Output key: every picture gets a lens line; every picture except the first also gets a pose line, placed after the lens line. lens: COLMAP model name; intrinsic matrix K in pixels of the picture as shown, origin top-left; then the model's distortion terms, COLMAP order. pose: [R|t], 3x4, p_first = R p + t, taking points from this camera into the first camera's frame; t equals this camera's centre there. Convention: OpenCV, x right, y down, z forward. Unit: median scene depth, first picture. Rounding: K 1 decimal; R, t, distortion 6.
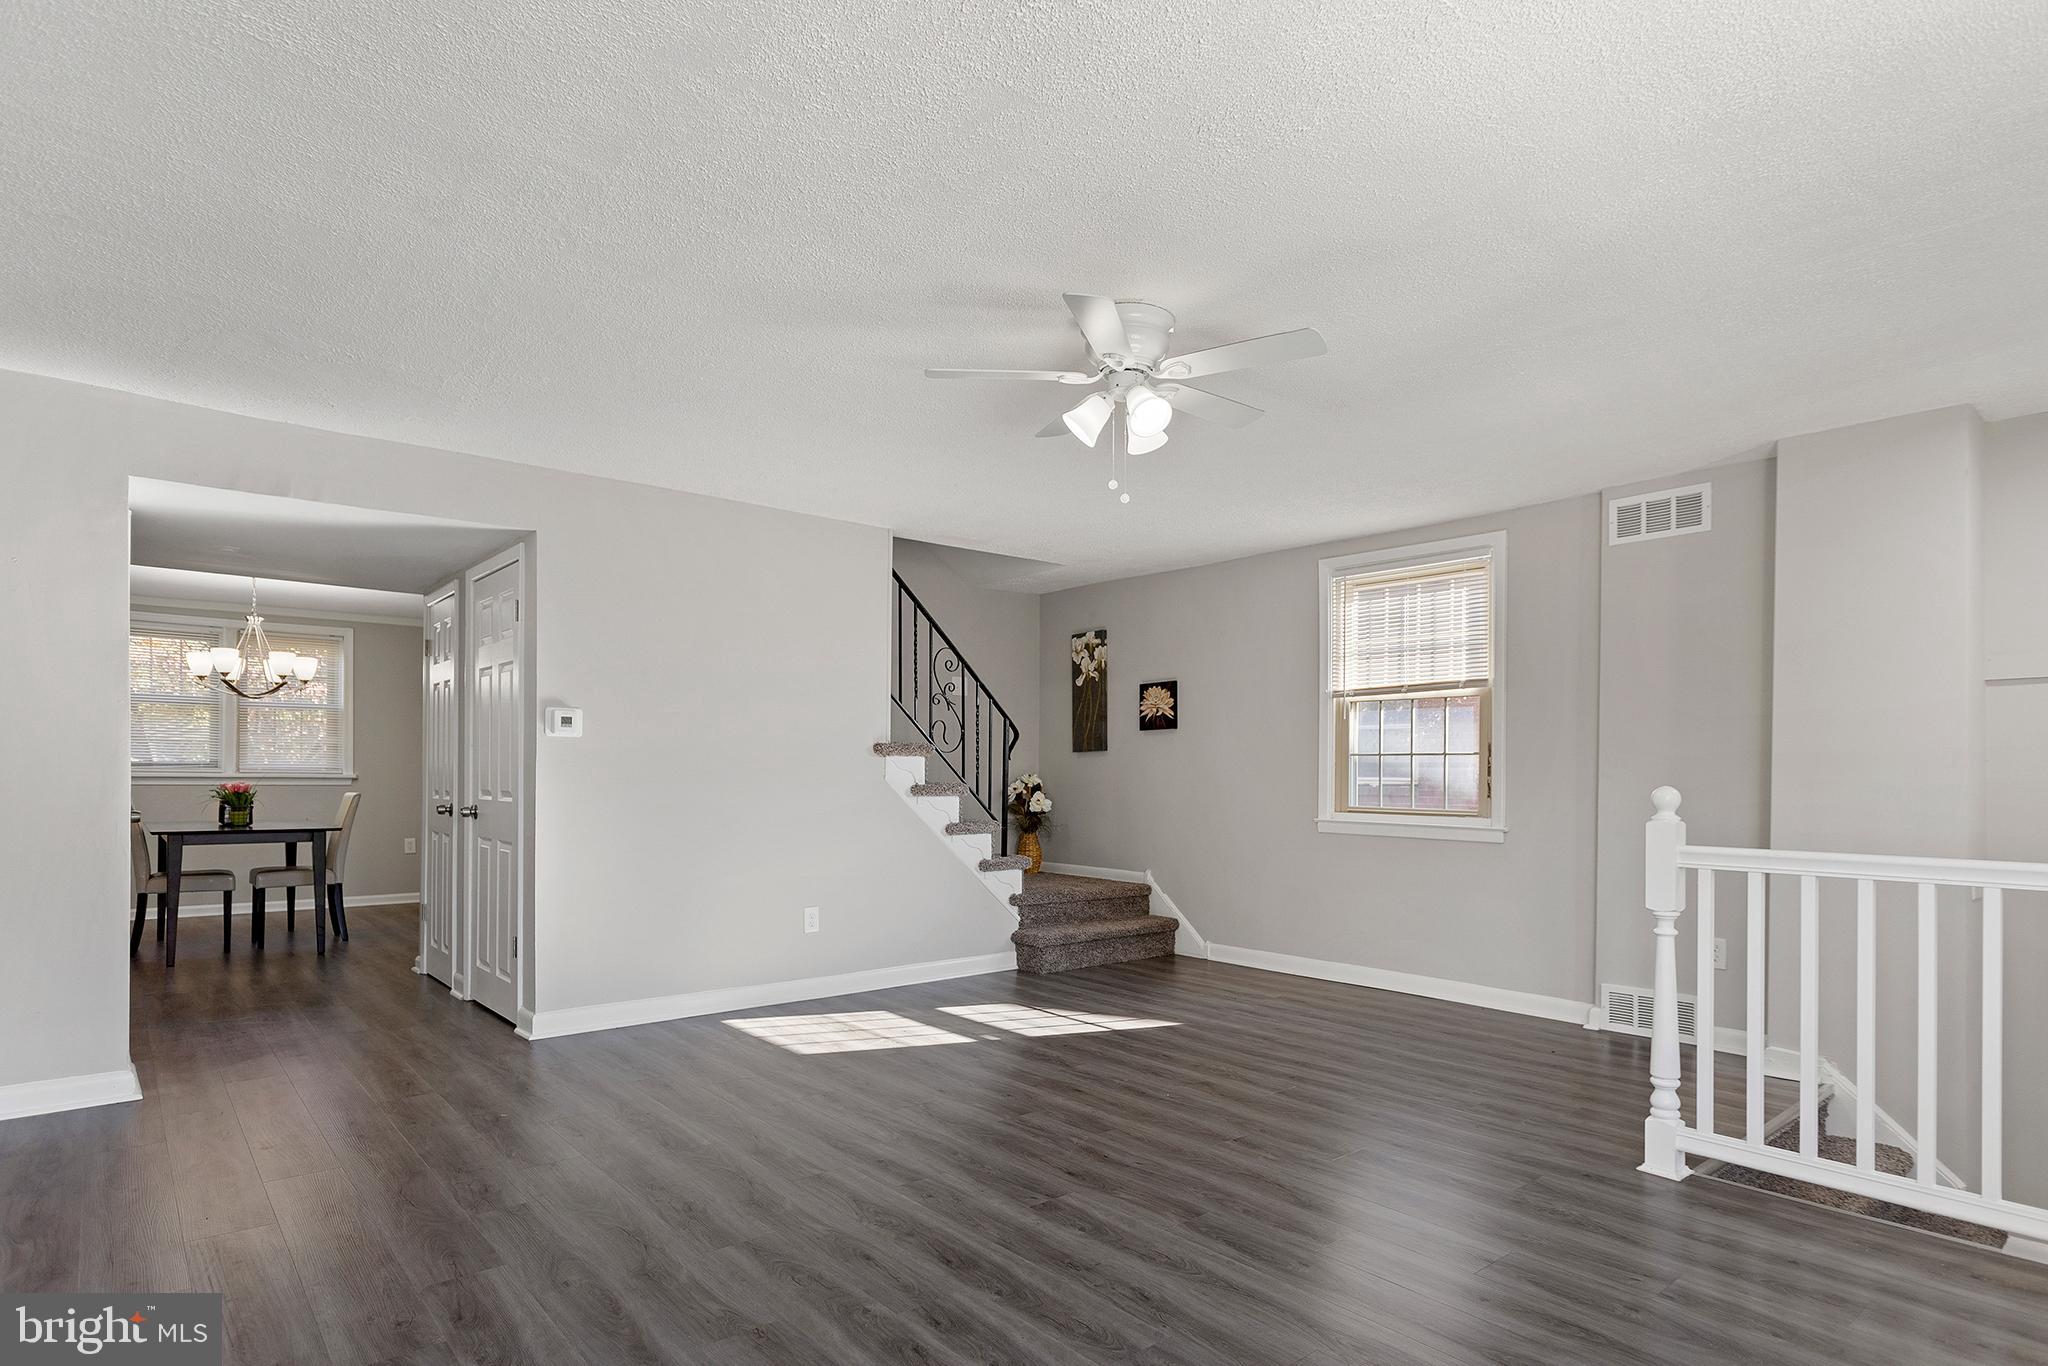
lens RADIAL K [[1018.5, 0, 958.8], [0, 1018.5, 770.1], [0, 0, 1]] dist [0.017031, 0.000201]
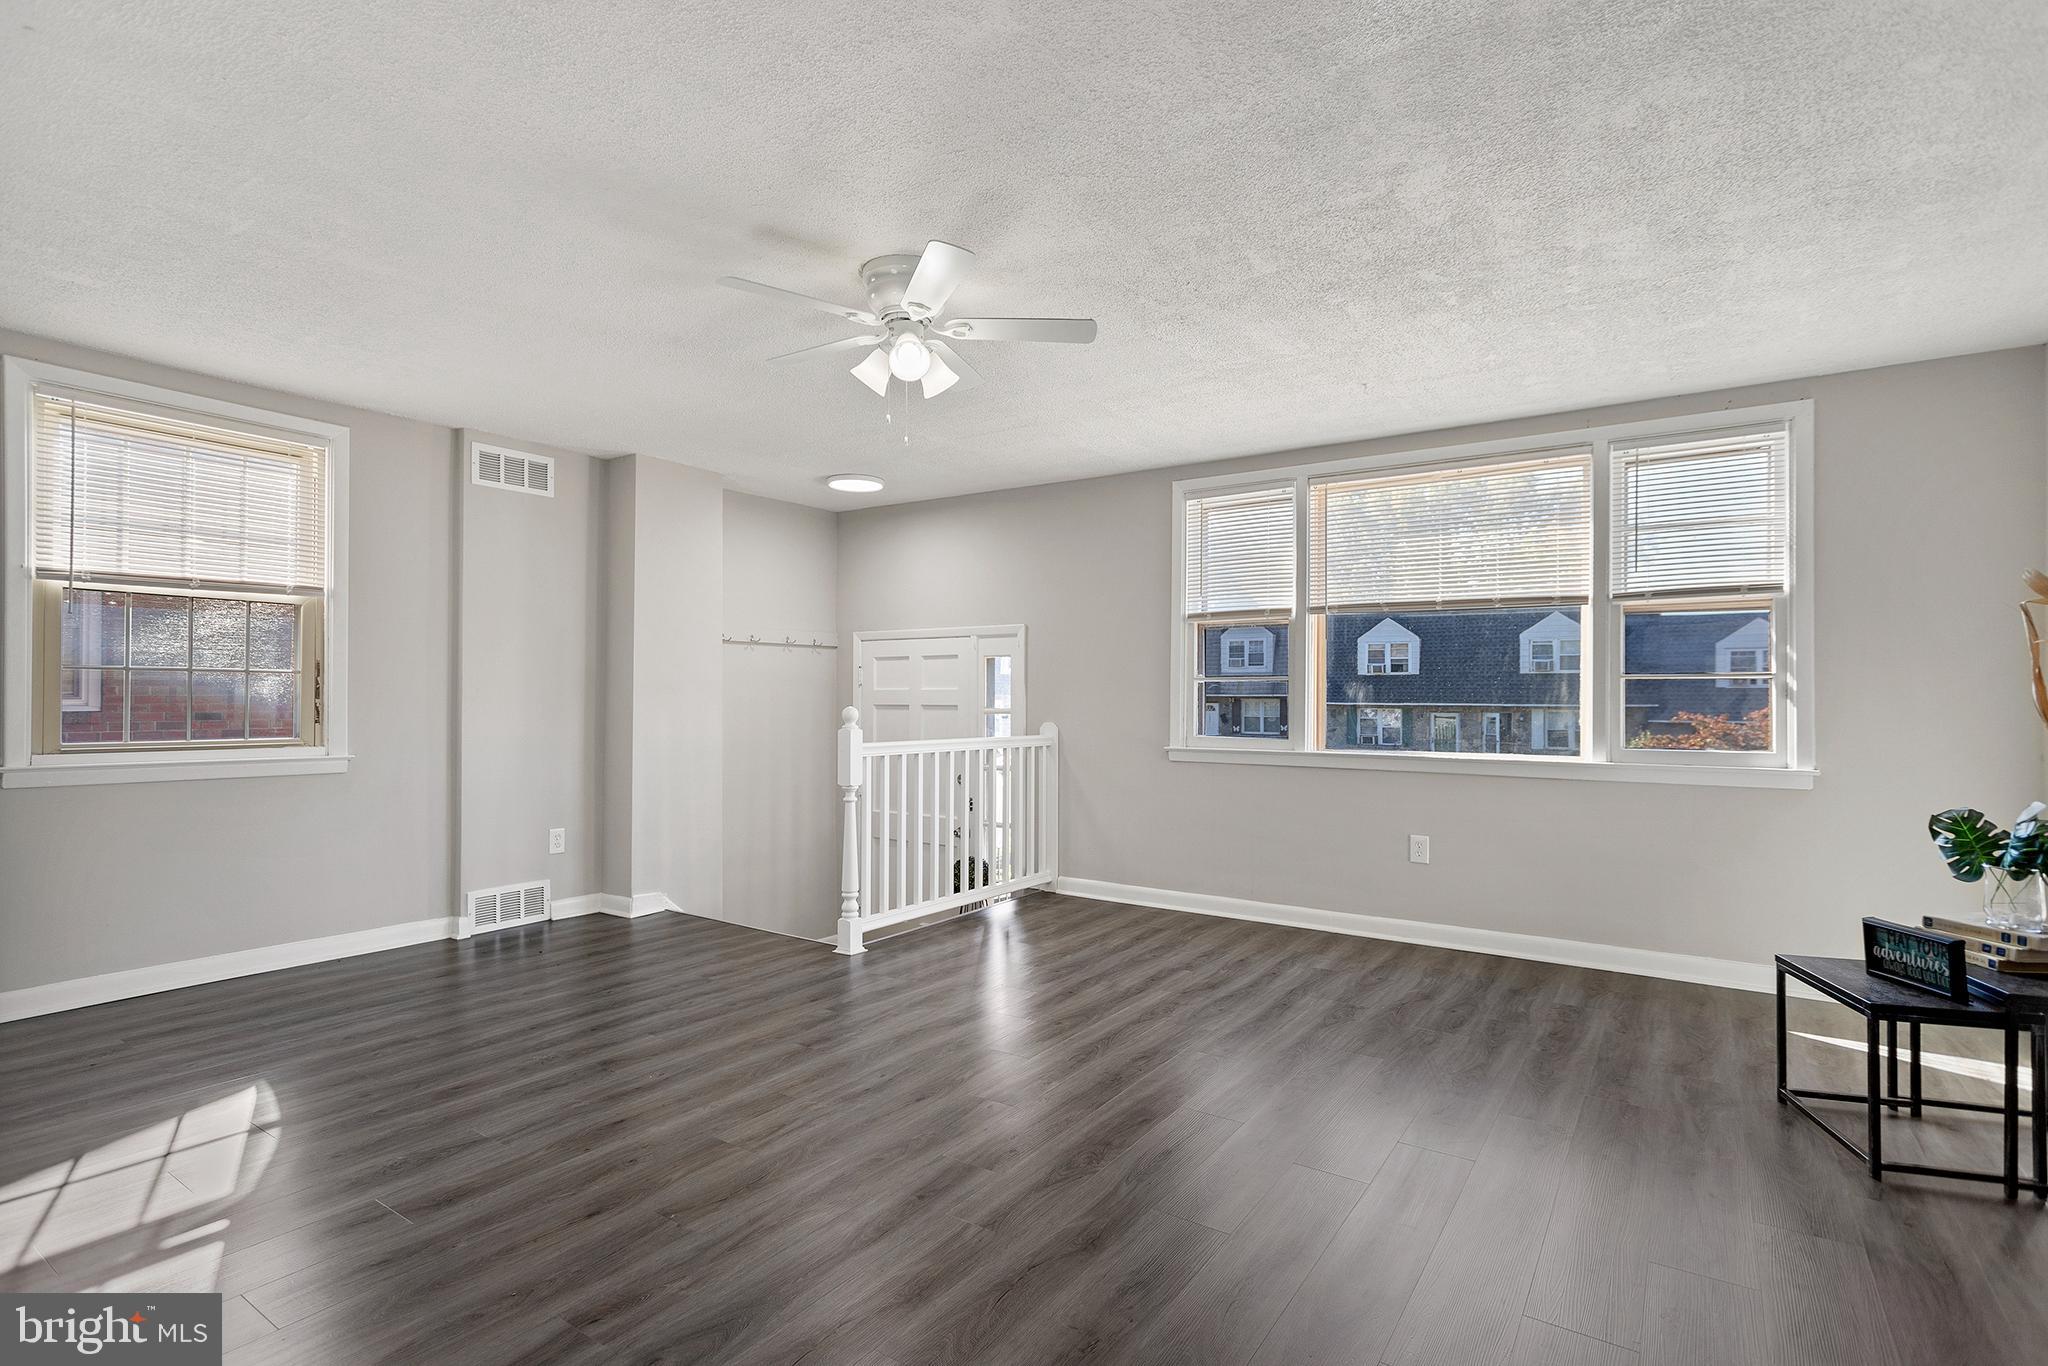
lens RADIAL K [[1018.5, 0, 1021.5], [0, 1018.5, 693.3], [0, 0, 1]] dist [0.017031, 0.000201]
pose [[-0.272377, 0.000195, 0.962191, -0.638672], [-0.007997, 0.999965, -0.002467, -0.001655], [-0.962157, -0.008366, -0.272366, 0.854357]]
